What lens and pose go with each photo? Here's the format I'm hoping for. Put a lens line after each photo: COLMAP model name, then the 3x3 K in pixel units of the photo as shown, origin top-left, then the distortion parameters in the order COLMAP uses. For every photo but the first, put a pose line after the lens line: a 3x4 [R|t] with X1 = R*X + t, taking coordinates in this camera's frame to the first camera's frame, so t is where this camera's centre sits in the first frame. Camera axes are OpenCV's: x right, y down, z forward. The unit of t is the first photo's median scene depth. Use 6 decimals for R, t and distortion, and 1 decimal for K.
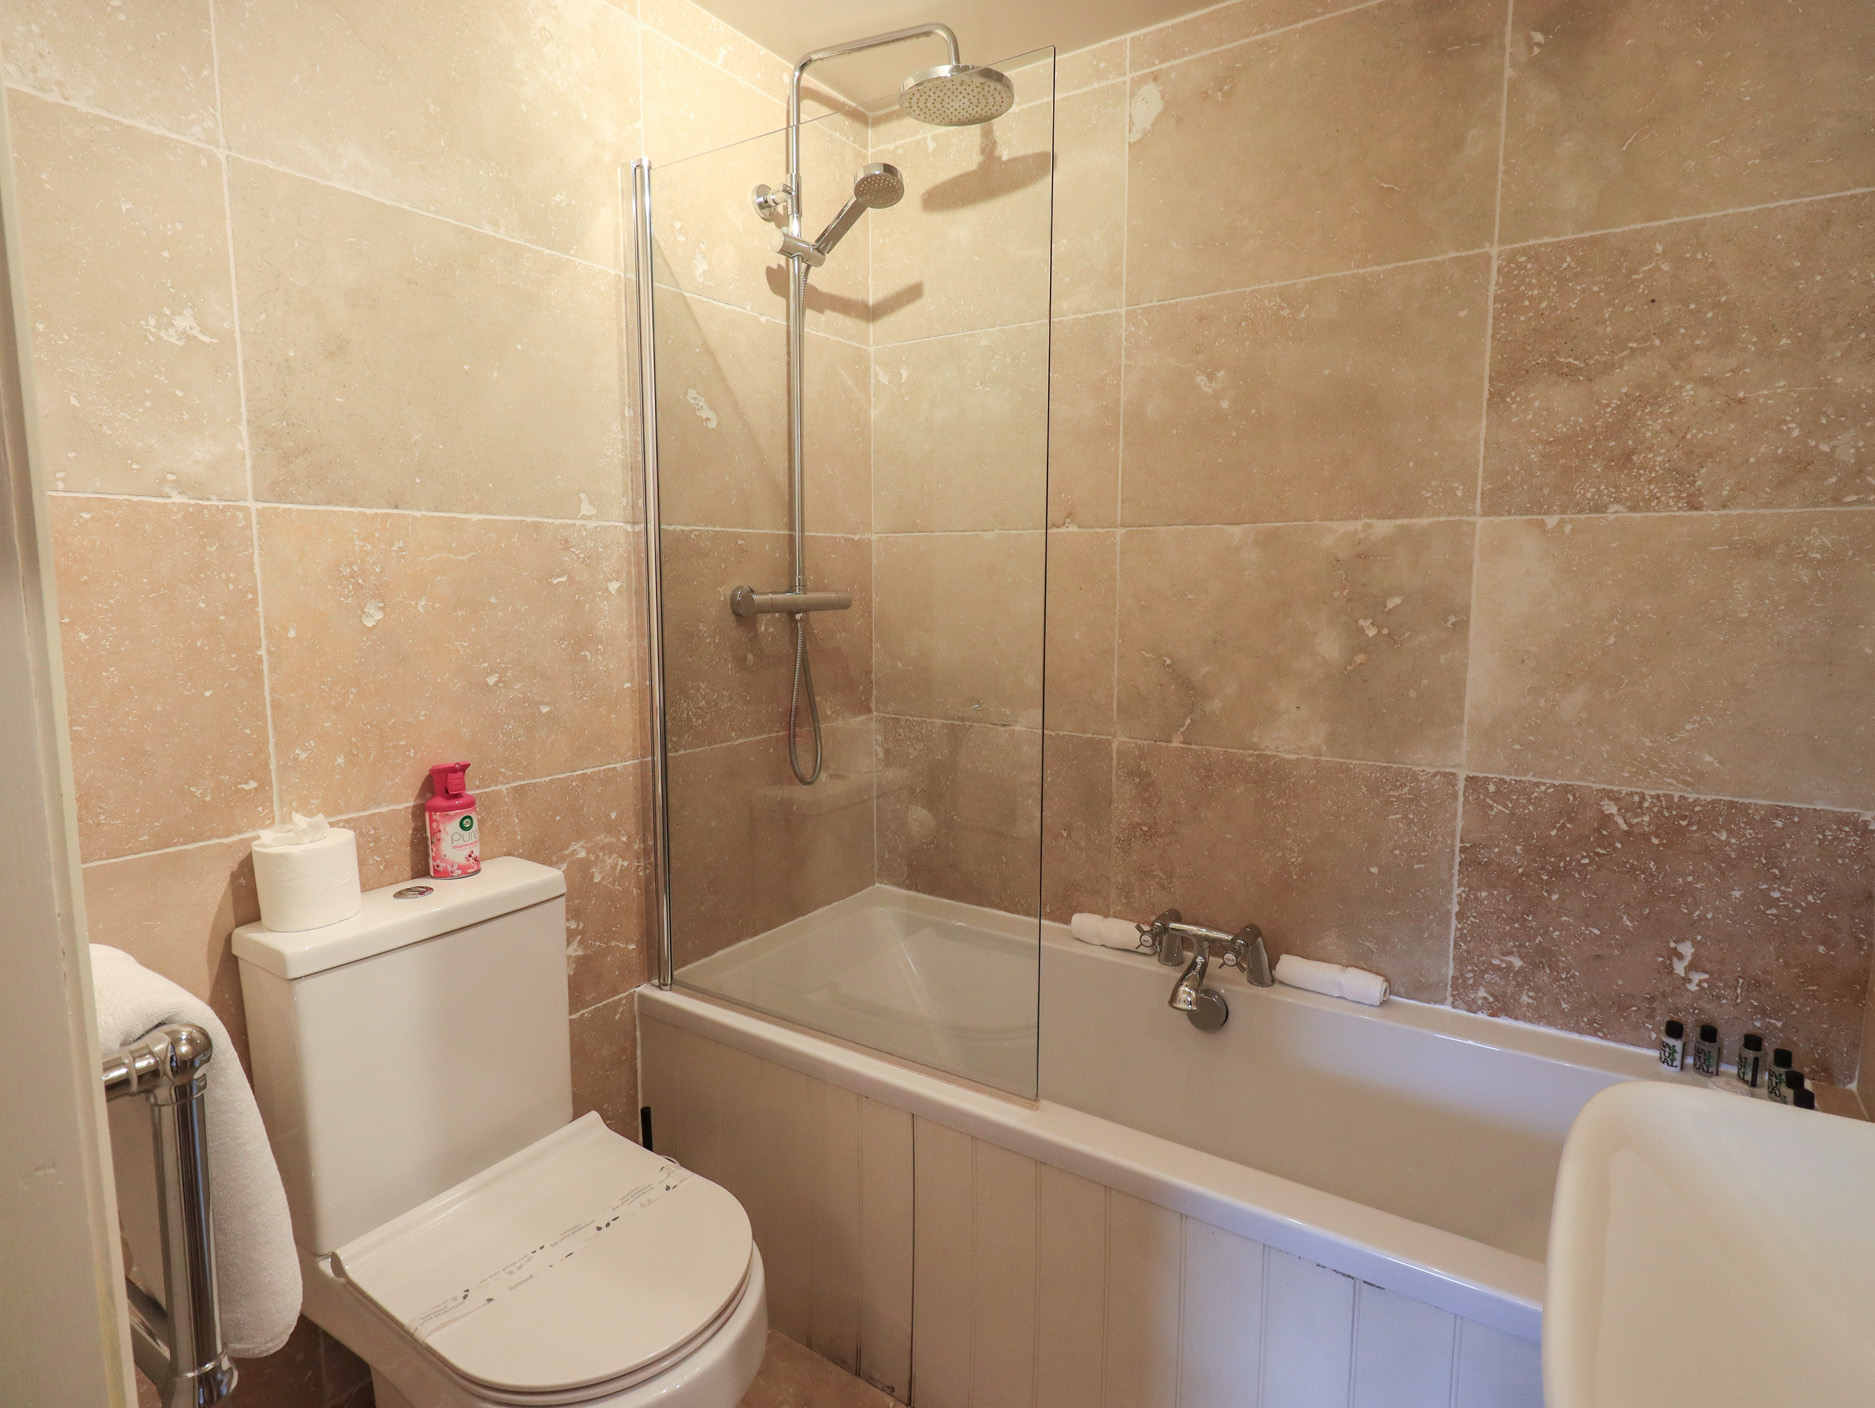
lens RADIAL K [[989.7, 0, 935.5], [0, 989.7, 693.6], [0, 0, 1]] dist [0.002584, 0.000416]
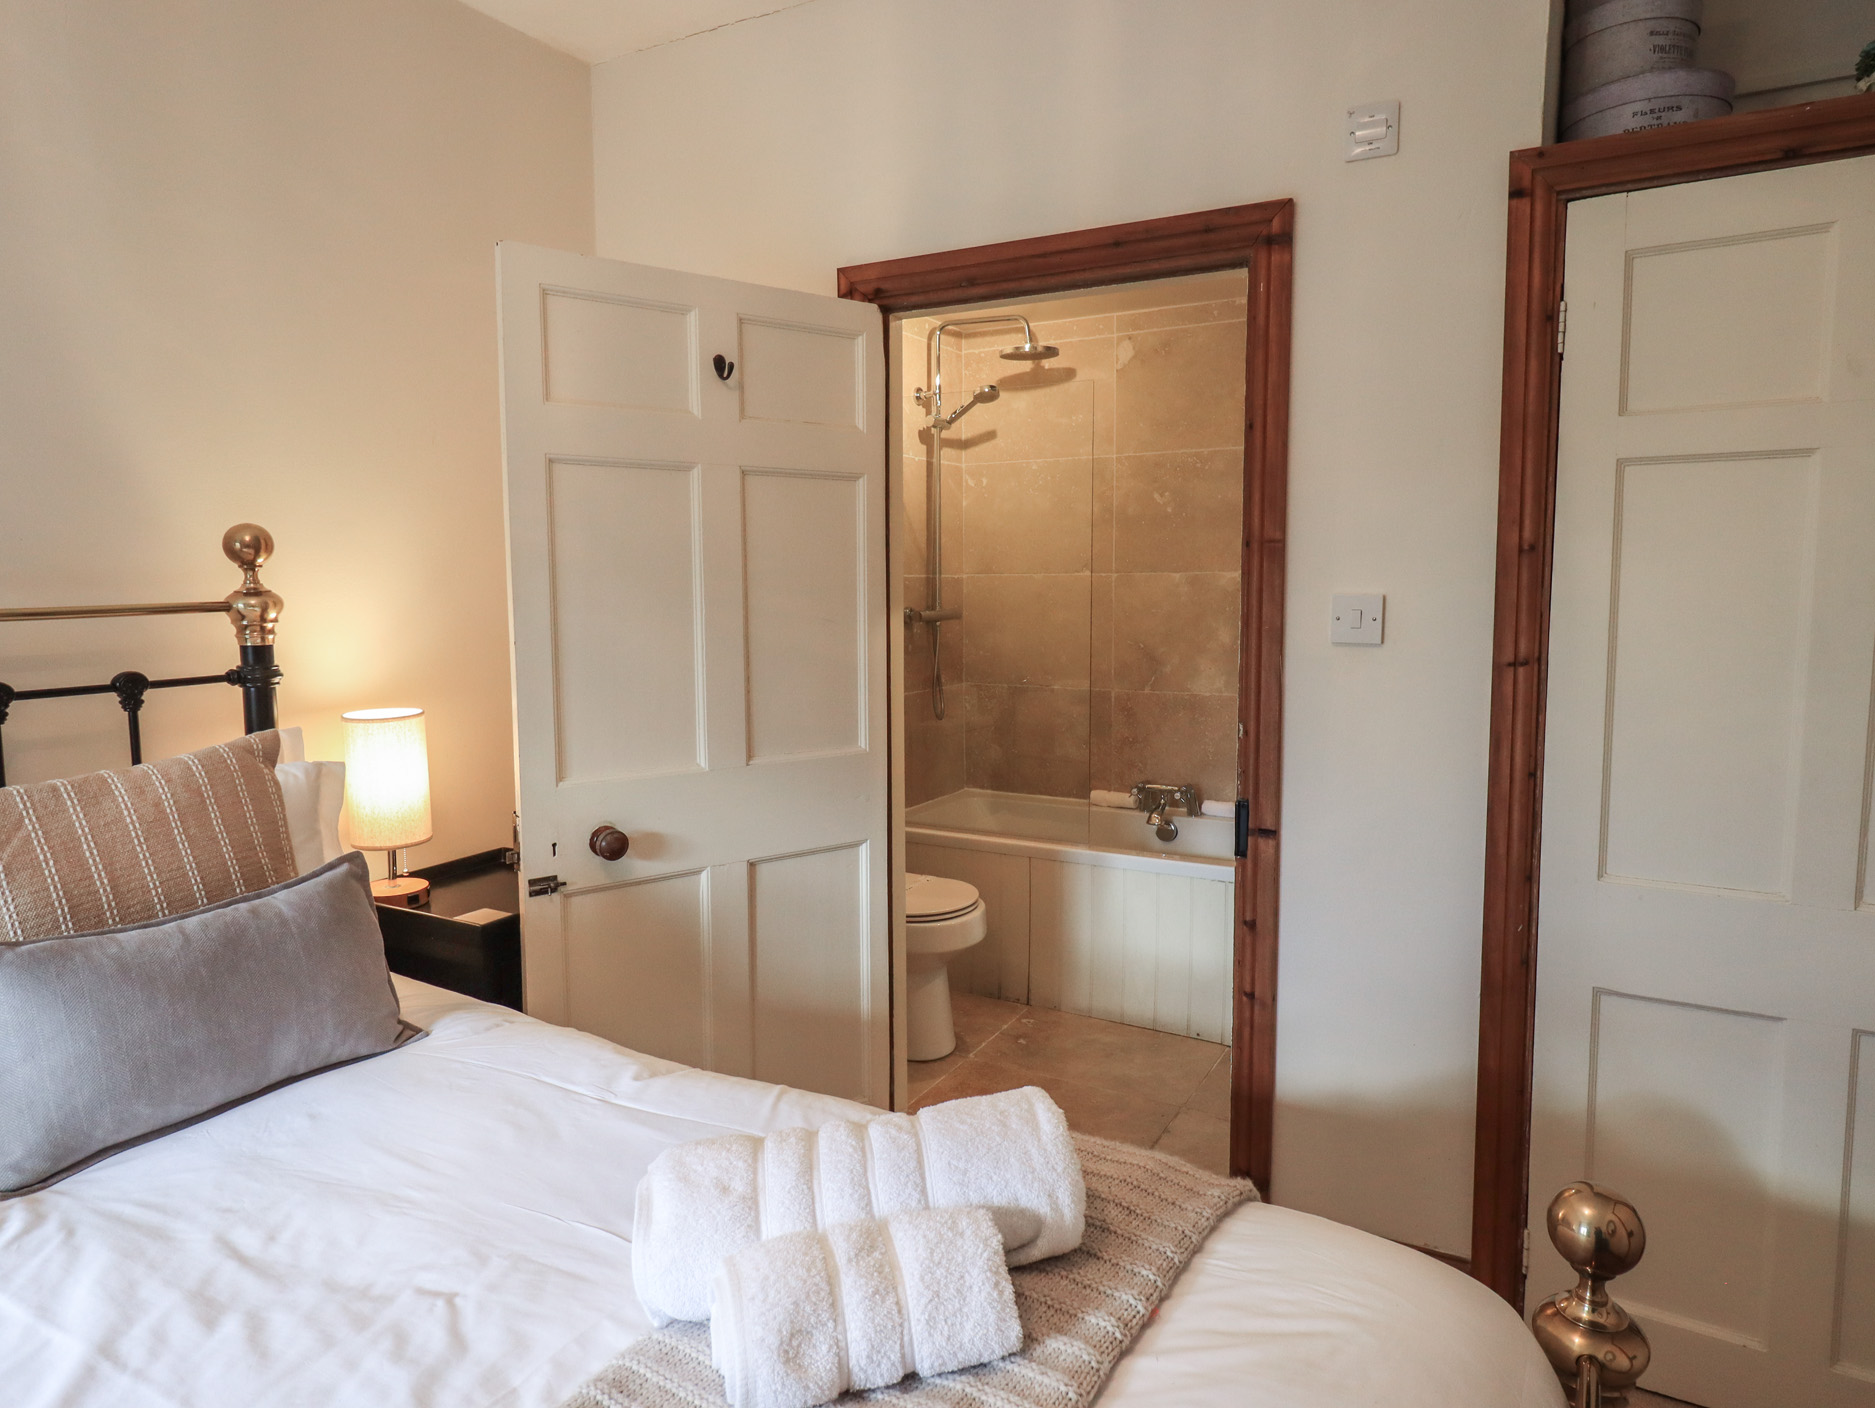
lens RADIAL K [[1157.9, 0, 931.8], [0, 1157.9, 697.3], [0, 0, 1]] dist [0.006352, 0.001757]
pose [[0.997353, -0.016325, 0.070859, -0.297835], [0.017343, 0.999755, -0.013772, 0.082564], [-0.070616, 0.014964, 0.997391, -1.078599]]
